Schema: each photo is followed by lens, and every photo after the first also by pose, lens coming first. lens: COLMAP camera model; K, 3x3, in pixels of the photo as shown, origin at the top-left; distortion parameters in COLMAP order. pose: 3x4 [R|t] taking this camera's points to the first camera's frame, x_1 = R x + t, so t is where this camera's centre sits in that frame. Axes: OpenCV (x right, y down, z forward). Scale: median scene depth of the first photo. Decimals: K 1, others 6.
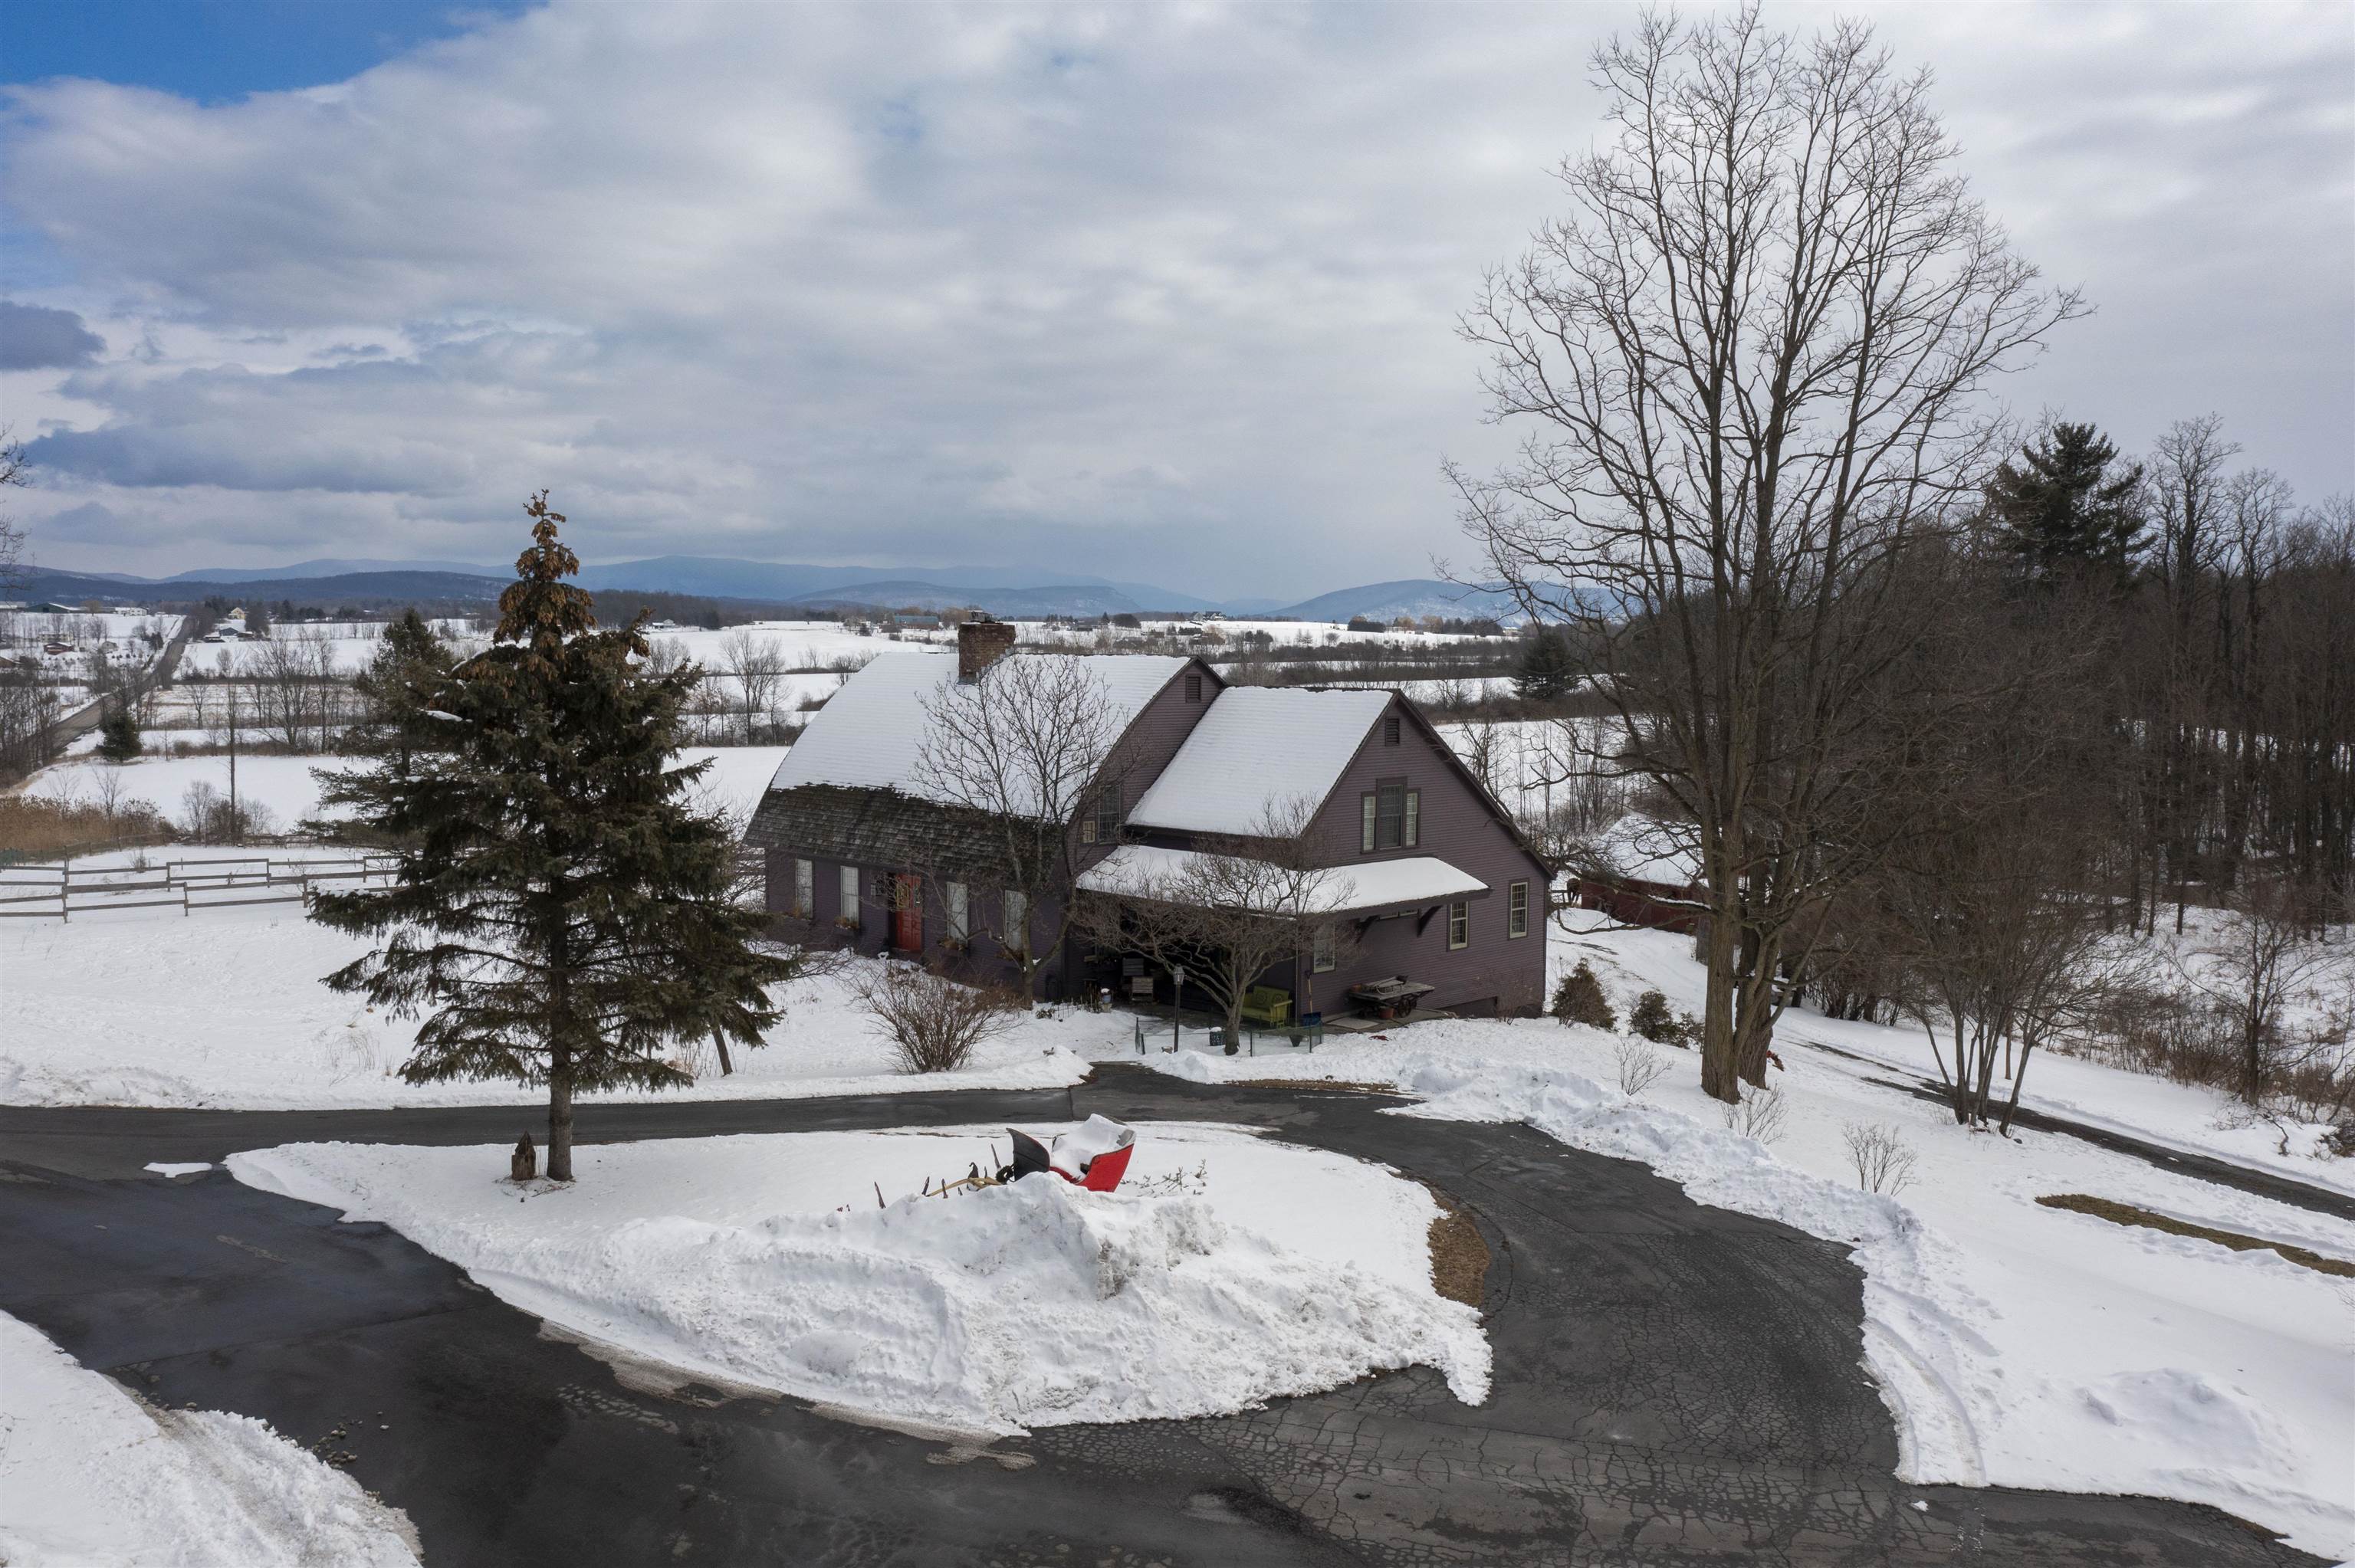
lens RADIAL K [[1951.3, 0, 1177.5], [0, 1951.3, 784.0], [0, 0, 1]] dist [-0.007899, -0.002979]
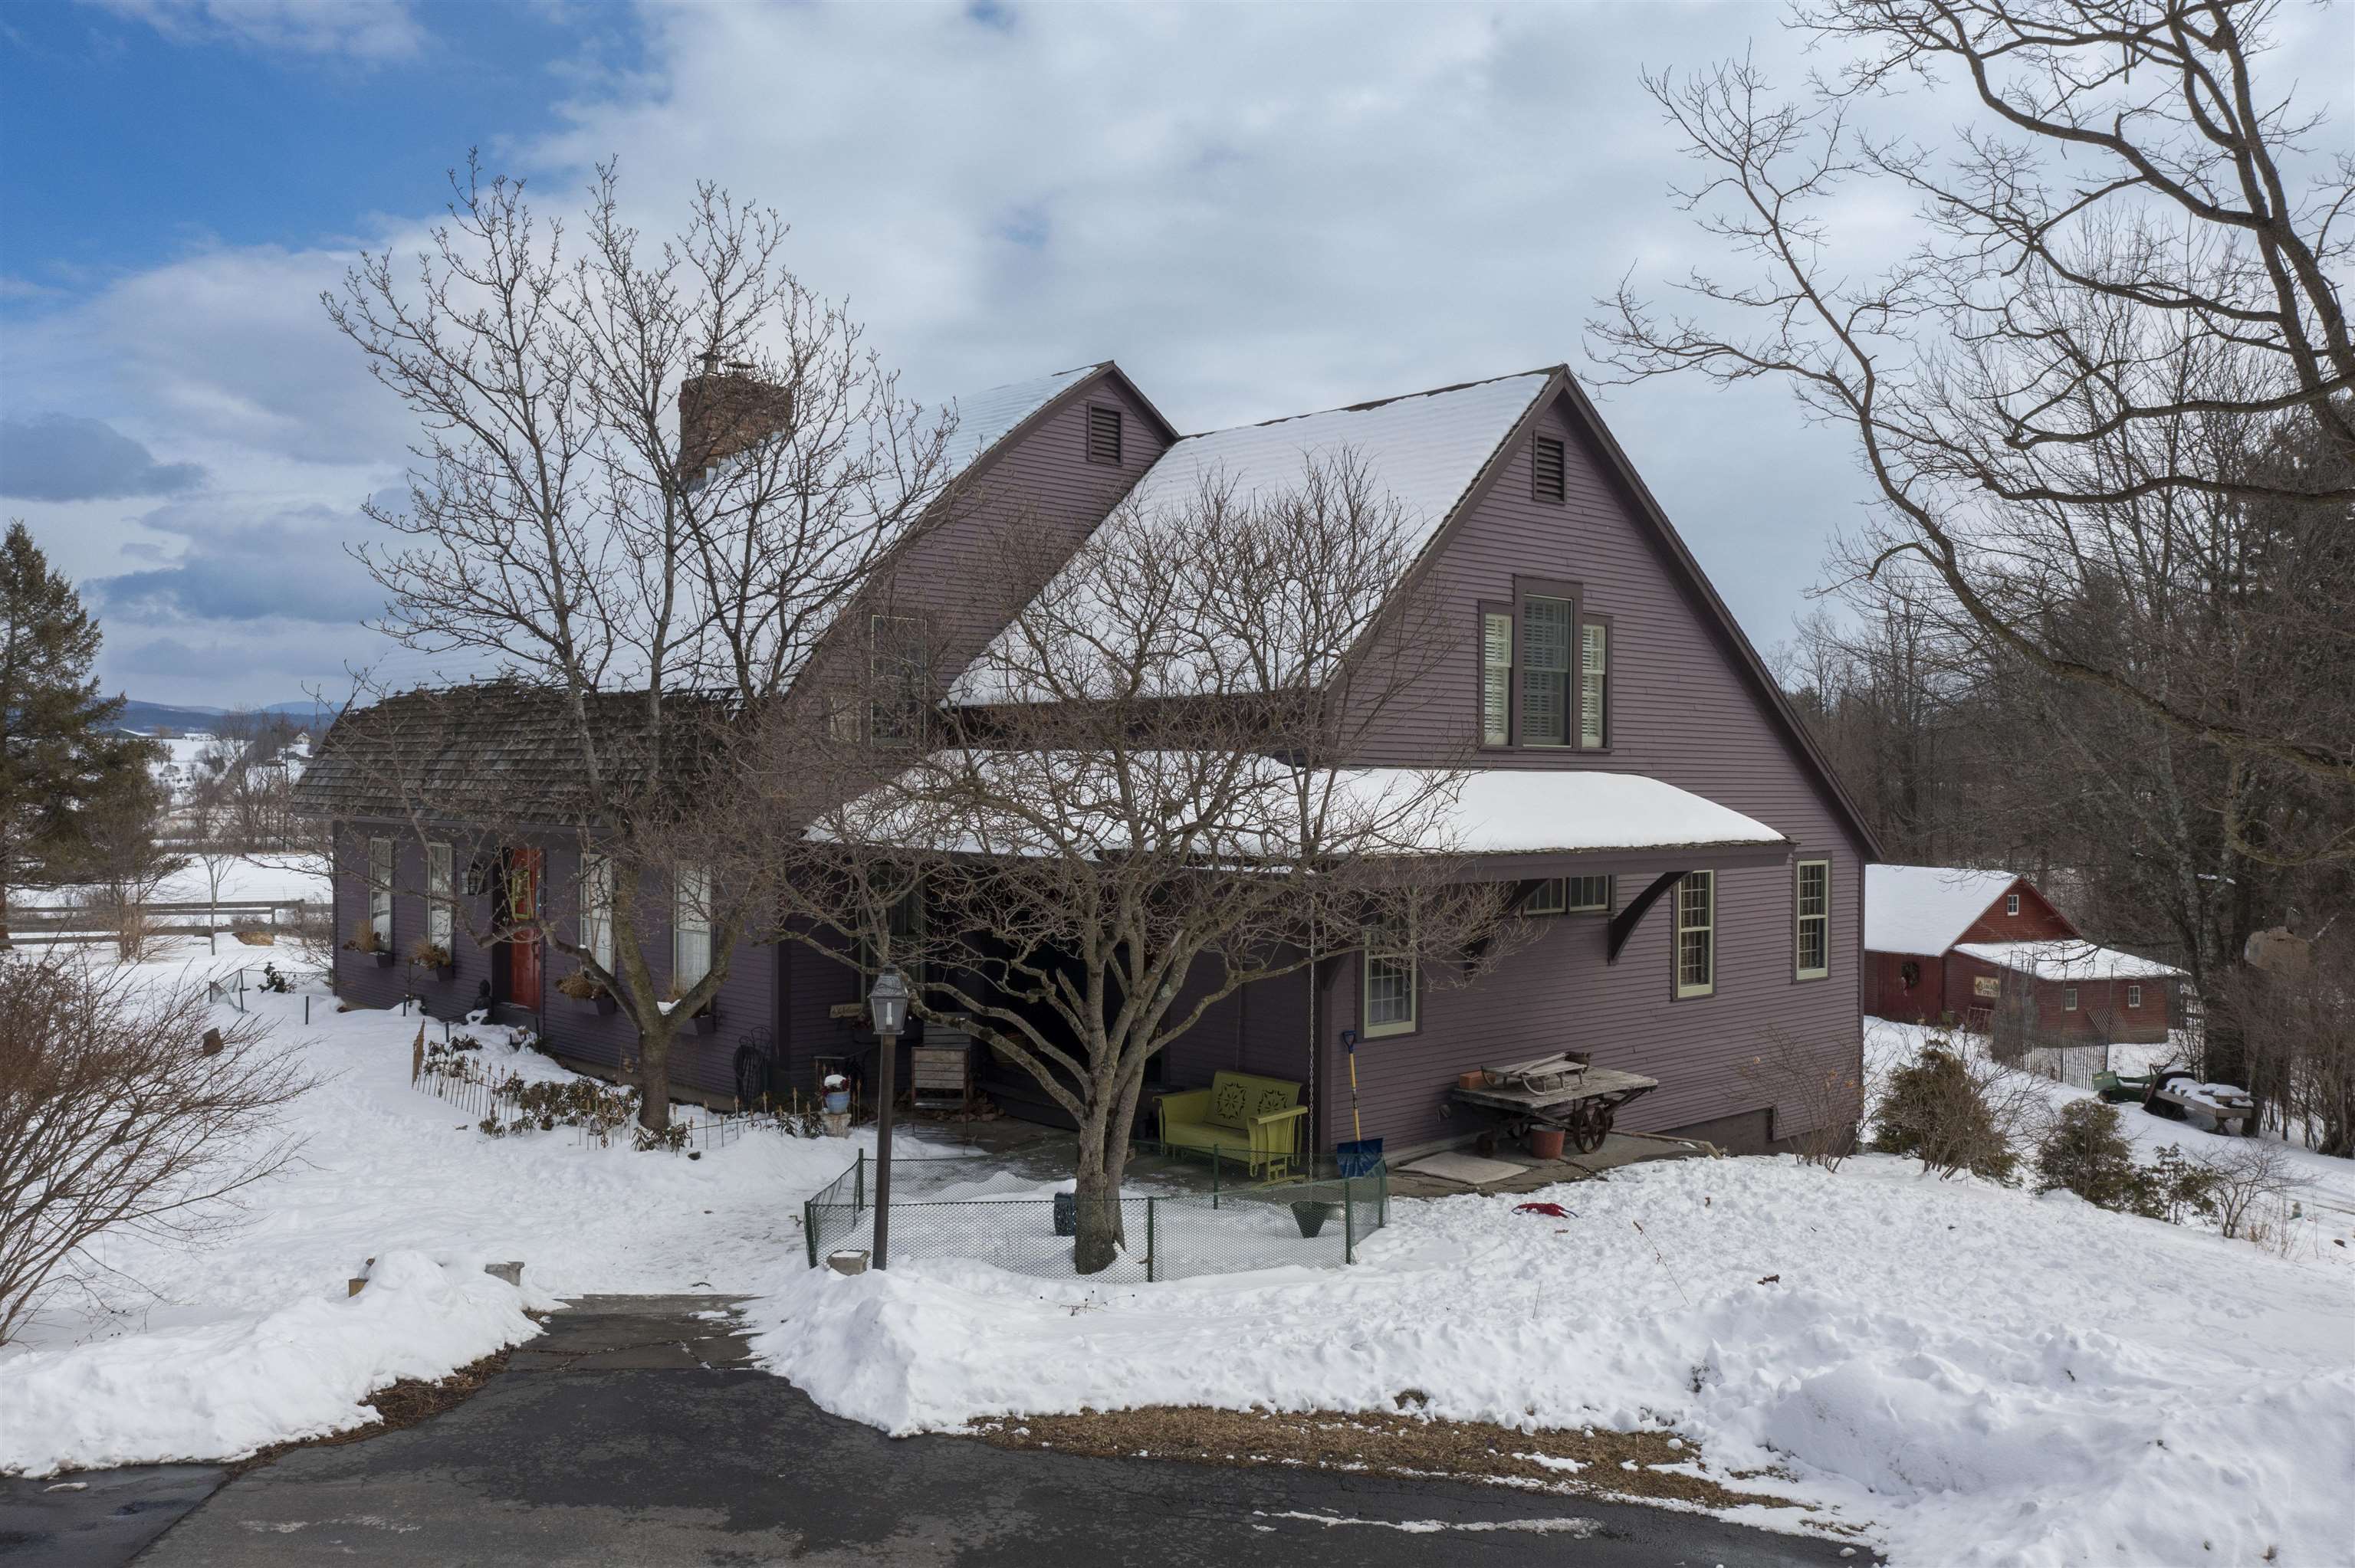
lens RADIAL K [[1951.3, 0, 1177.5], [0, 1951.3, 784.0], [0, 0, 1]] dist [-0.007899, -0.002979]
pose [[0.999437, -0.000575, -0.033544, 0.044072], [-0.001664, 0.997773, -0.066685, 0.069785], [0.033508, 0.066703, 0.997210, 0.583395]]
